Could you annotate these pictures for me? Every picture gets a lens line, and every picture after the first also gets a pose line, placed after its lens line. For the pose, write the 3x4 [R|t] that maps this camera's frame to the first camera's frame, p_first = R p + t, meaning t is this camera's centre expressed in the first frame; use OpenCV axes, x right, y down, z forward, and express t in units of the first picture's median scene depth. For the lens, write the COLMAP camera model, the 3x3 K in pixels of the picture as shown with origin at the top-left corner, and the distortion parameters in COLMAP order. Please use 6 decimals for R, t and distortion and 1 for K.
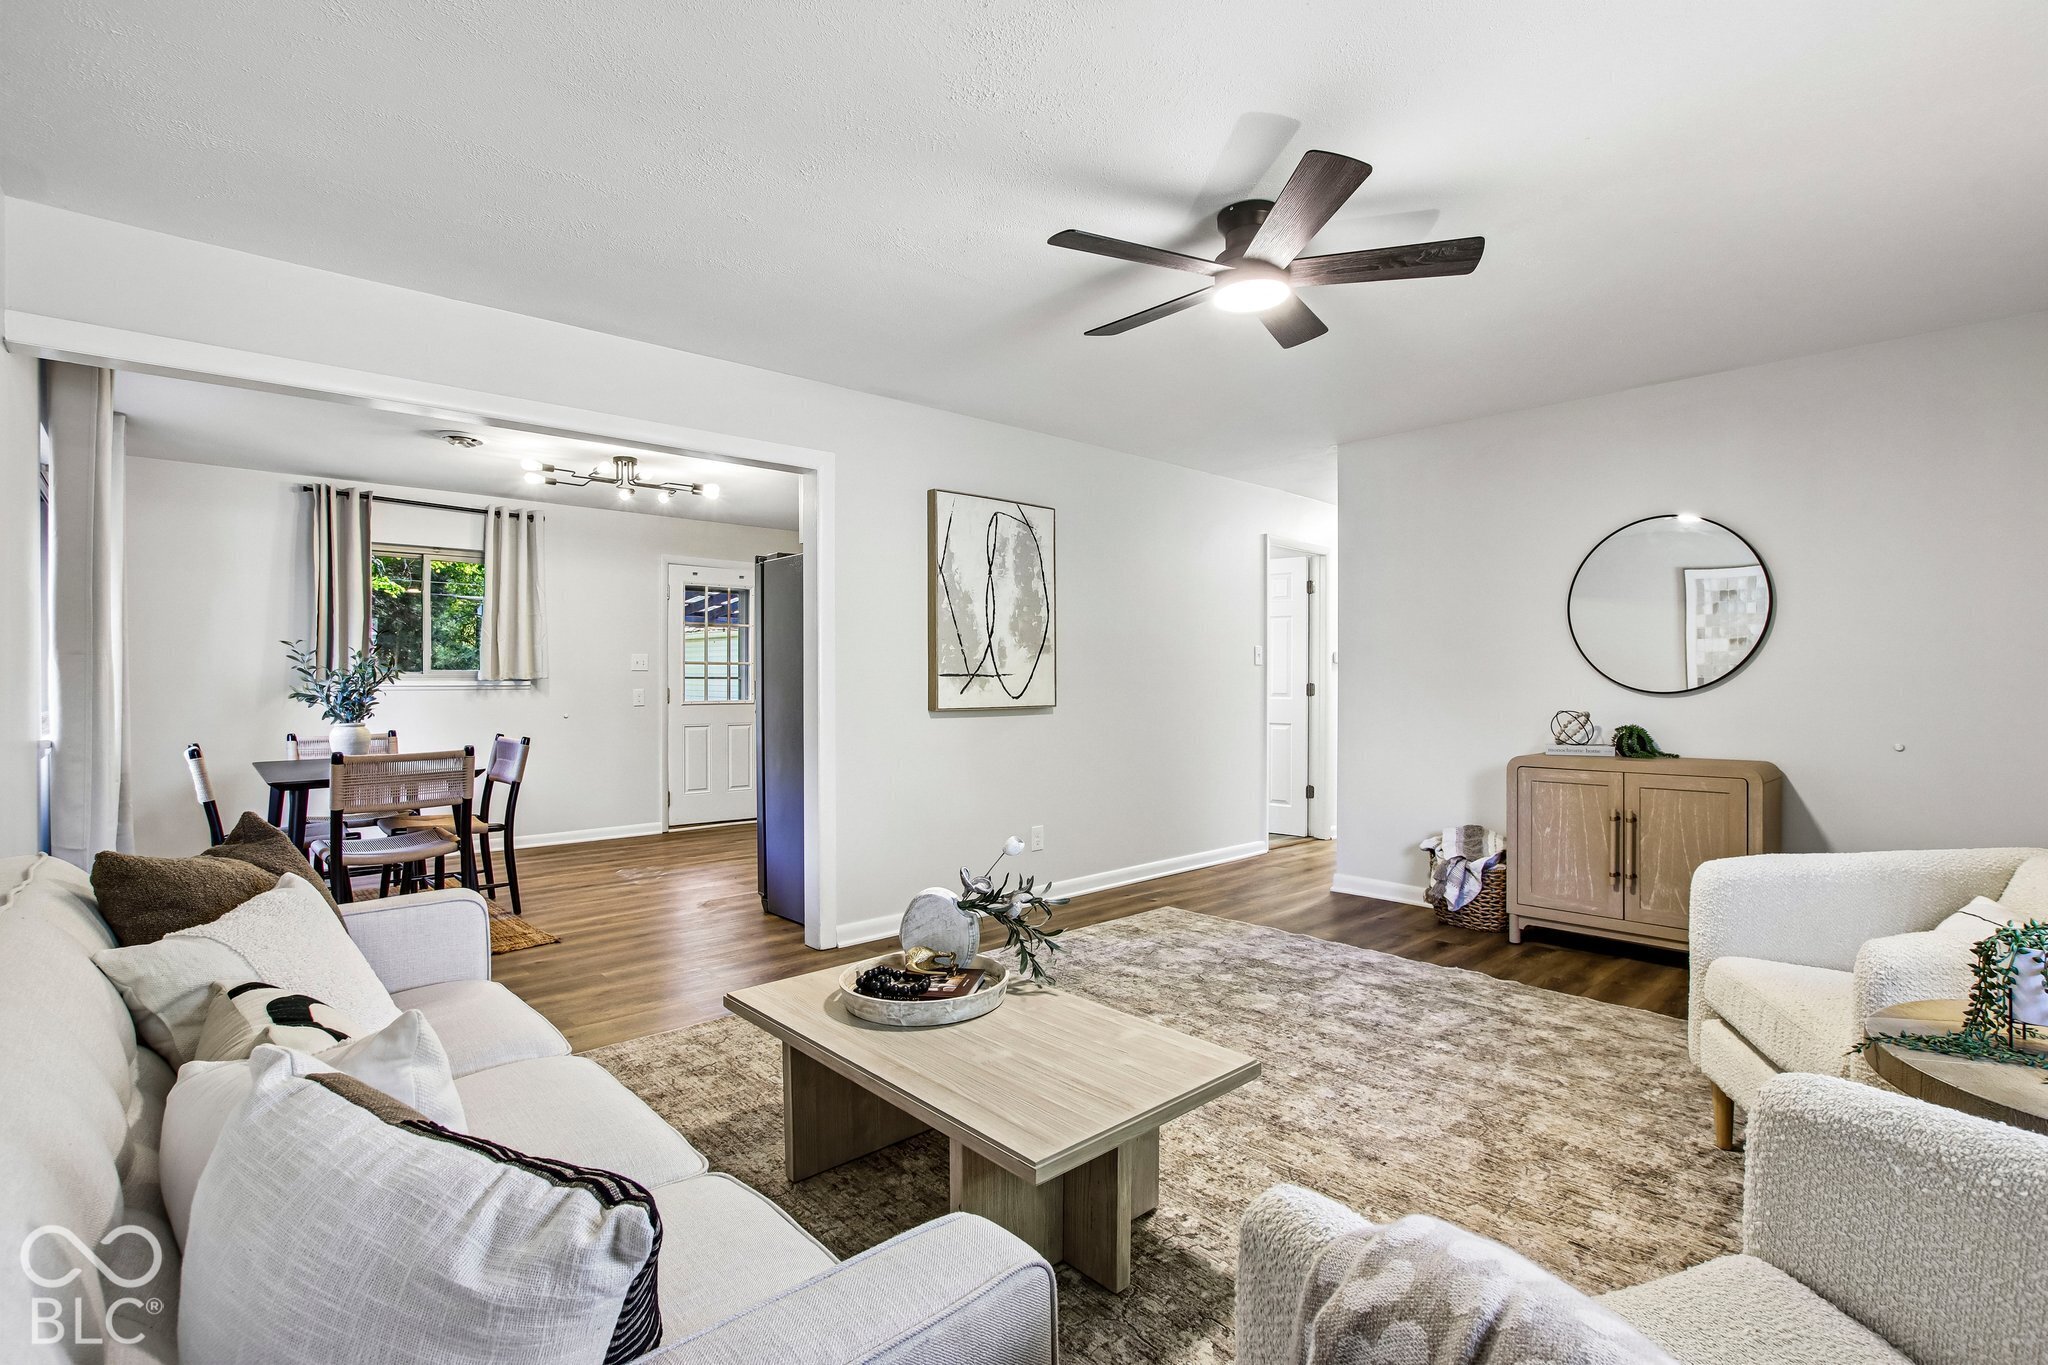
lens RADIAL K [[949.0, 0, 1029.4], [0, 949.0, 686.8], [0, 0, 1]] dist [-0.033587, 0.001994]
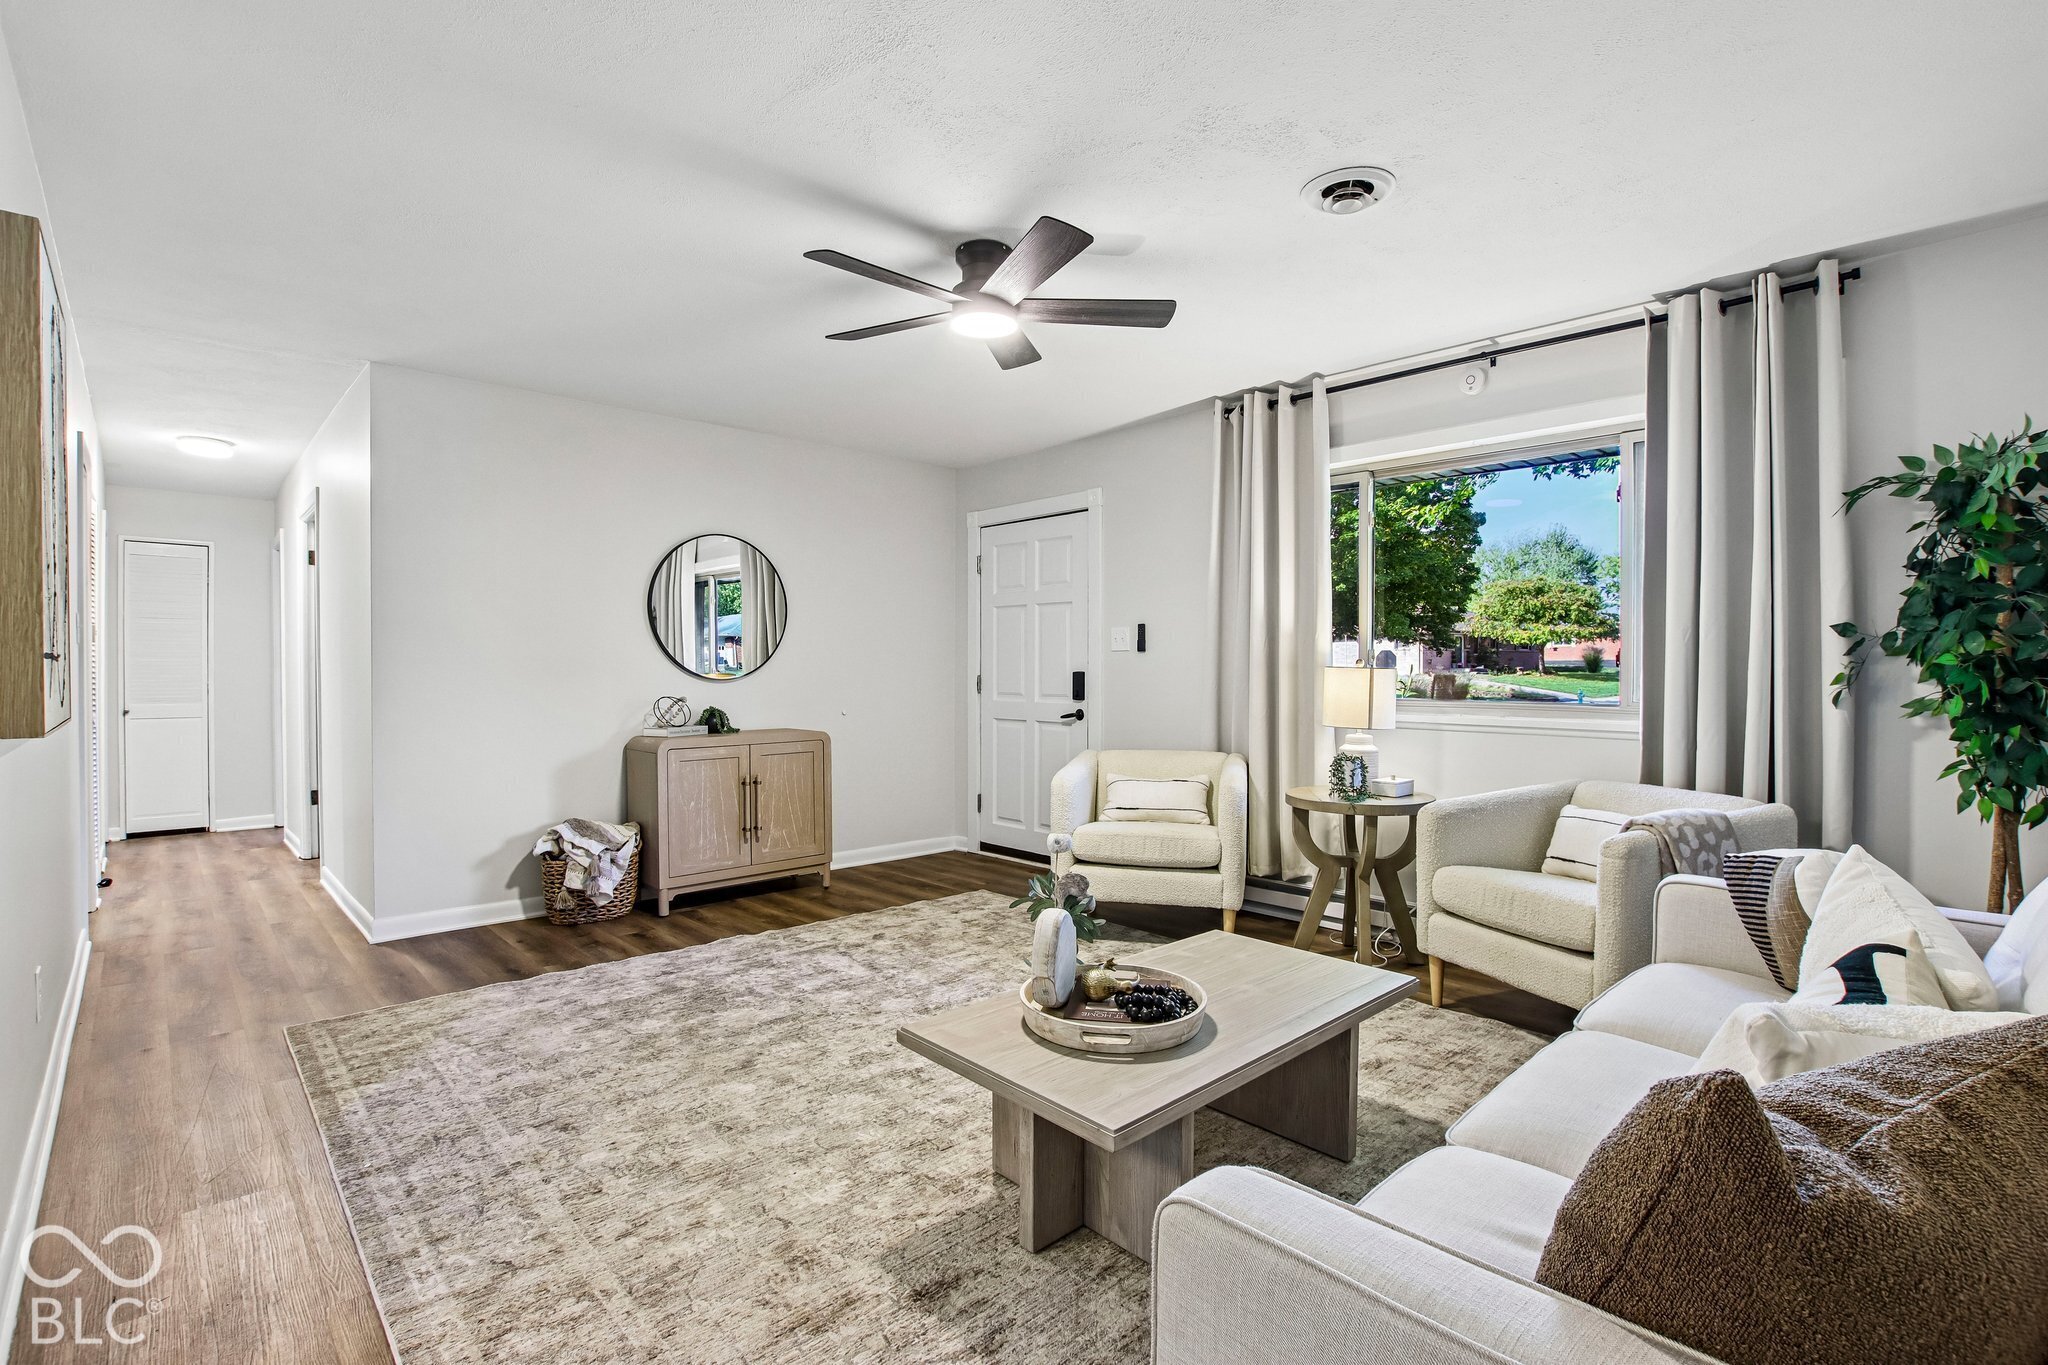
lens RADIAL K [[949.0, 0, 1031.0], [0, 949.0, 681.7], [0, 0, 1]] dist [-0.033587, 0.001994]
pose [[-0.015043, -0.010885, 0.999828, -0.626882], [0.004657, 0.999929, 0.010957, -0.002973], [-0.999876, 0.004821, -0.014992, 0.674771]]
